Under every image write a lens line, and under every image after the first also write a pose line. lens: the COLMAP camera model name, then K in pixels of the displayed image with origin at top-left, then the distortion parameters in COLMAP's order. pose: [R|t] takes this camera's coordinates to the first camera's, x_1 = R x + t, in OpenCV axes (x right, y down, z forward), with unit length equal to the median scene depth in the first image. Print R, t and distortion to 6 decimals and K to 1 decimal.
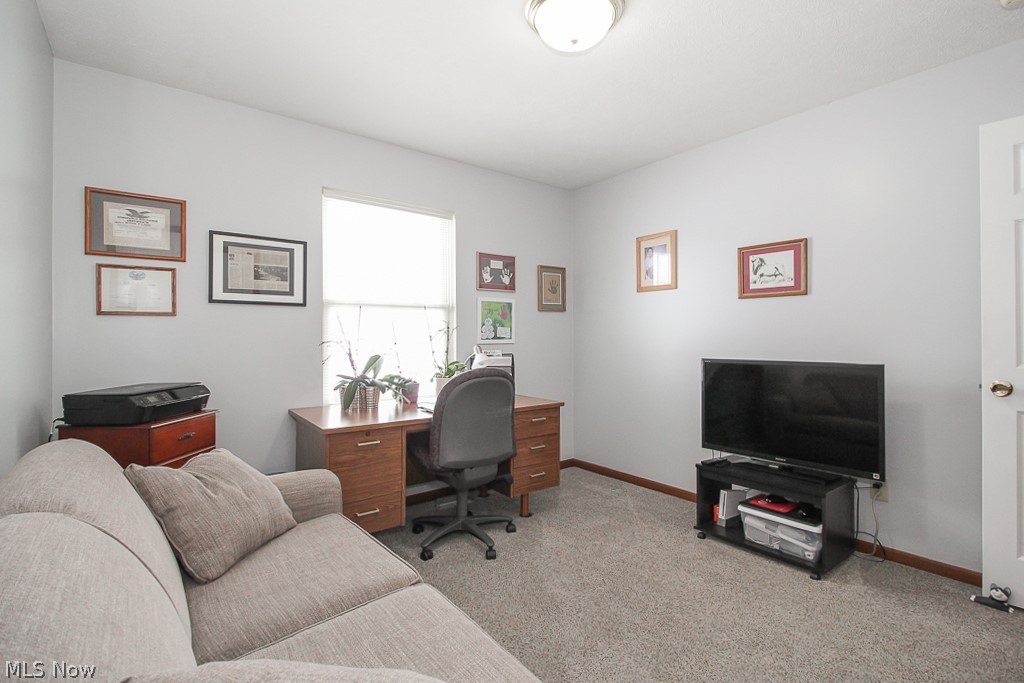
lens RADIAL K [[491.7, 0, 519.9], [0, 491.7, 333.9], [0, 0, 1]] dist [0.002154, -0.000723]
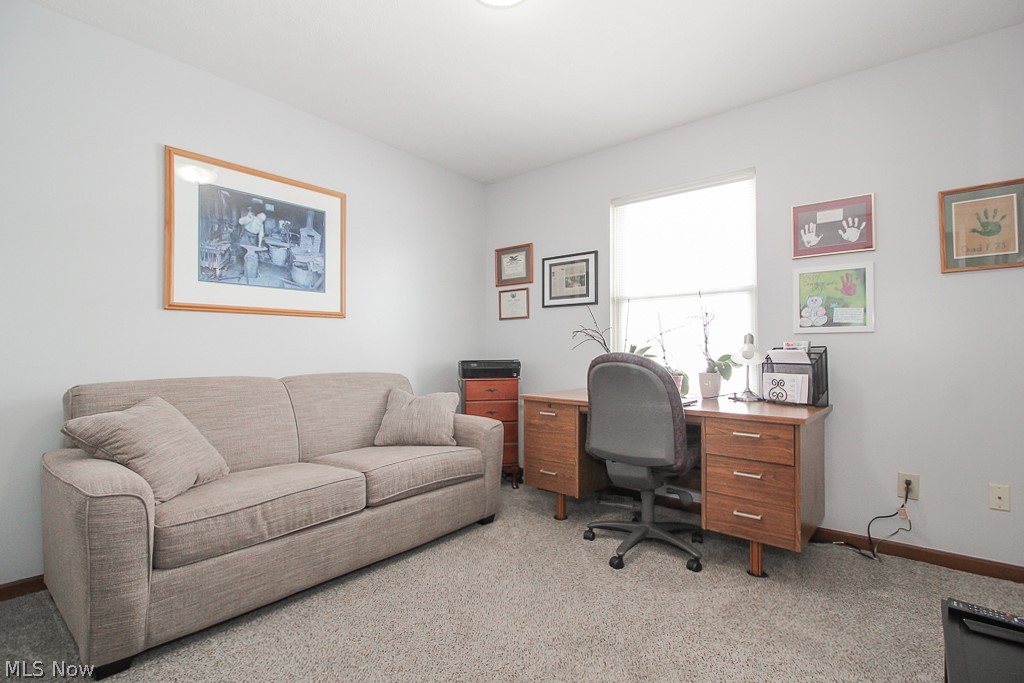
lens RADIAL K [[491.7, 0, 518.3], [0, 491.7, 345.4], [0, 0, 1]] dist [0.002154, -0.000723]
pose [[0.176912, -0.014919, -0.984114, 0.727348], [-0.001599, 0.999879, -0.015446, 0.064843], [0.984225, 0.004306, 0.176867, 0.614841]]
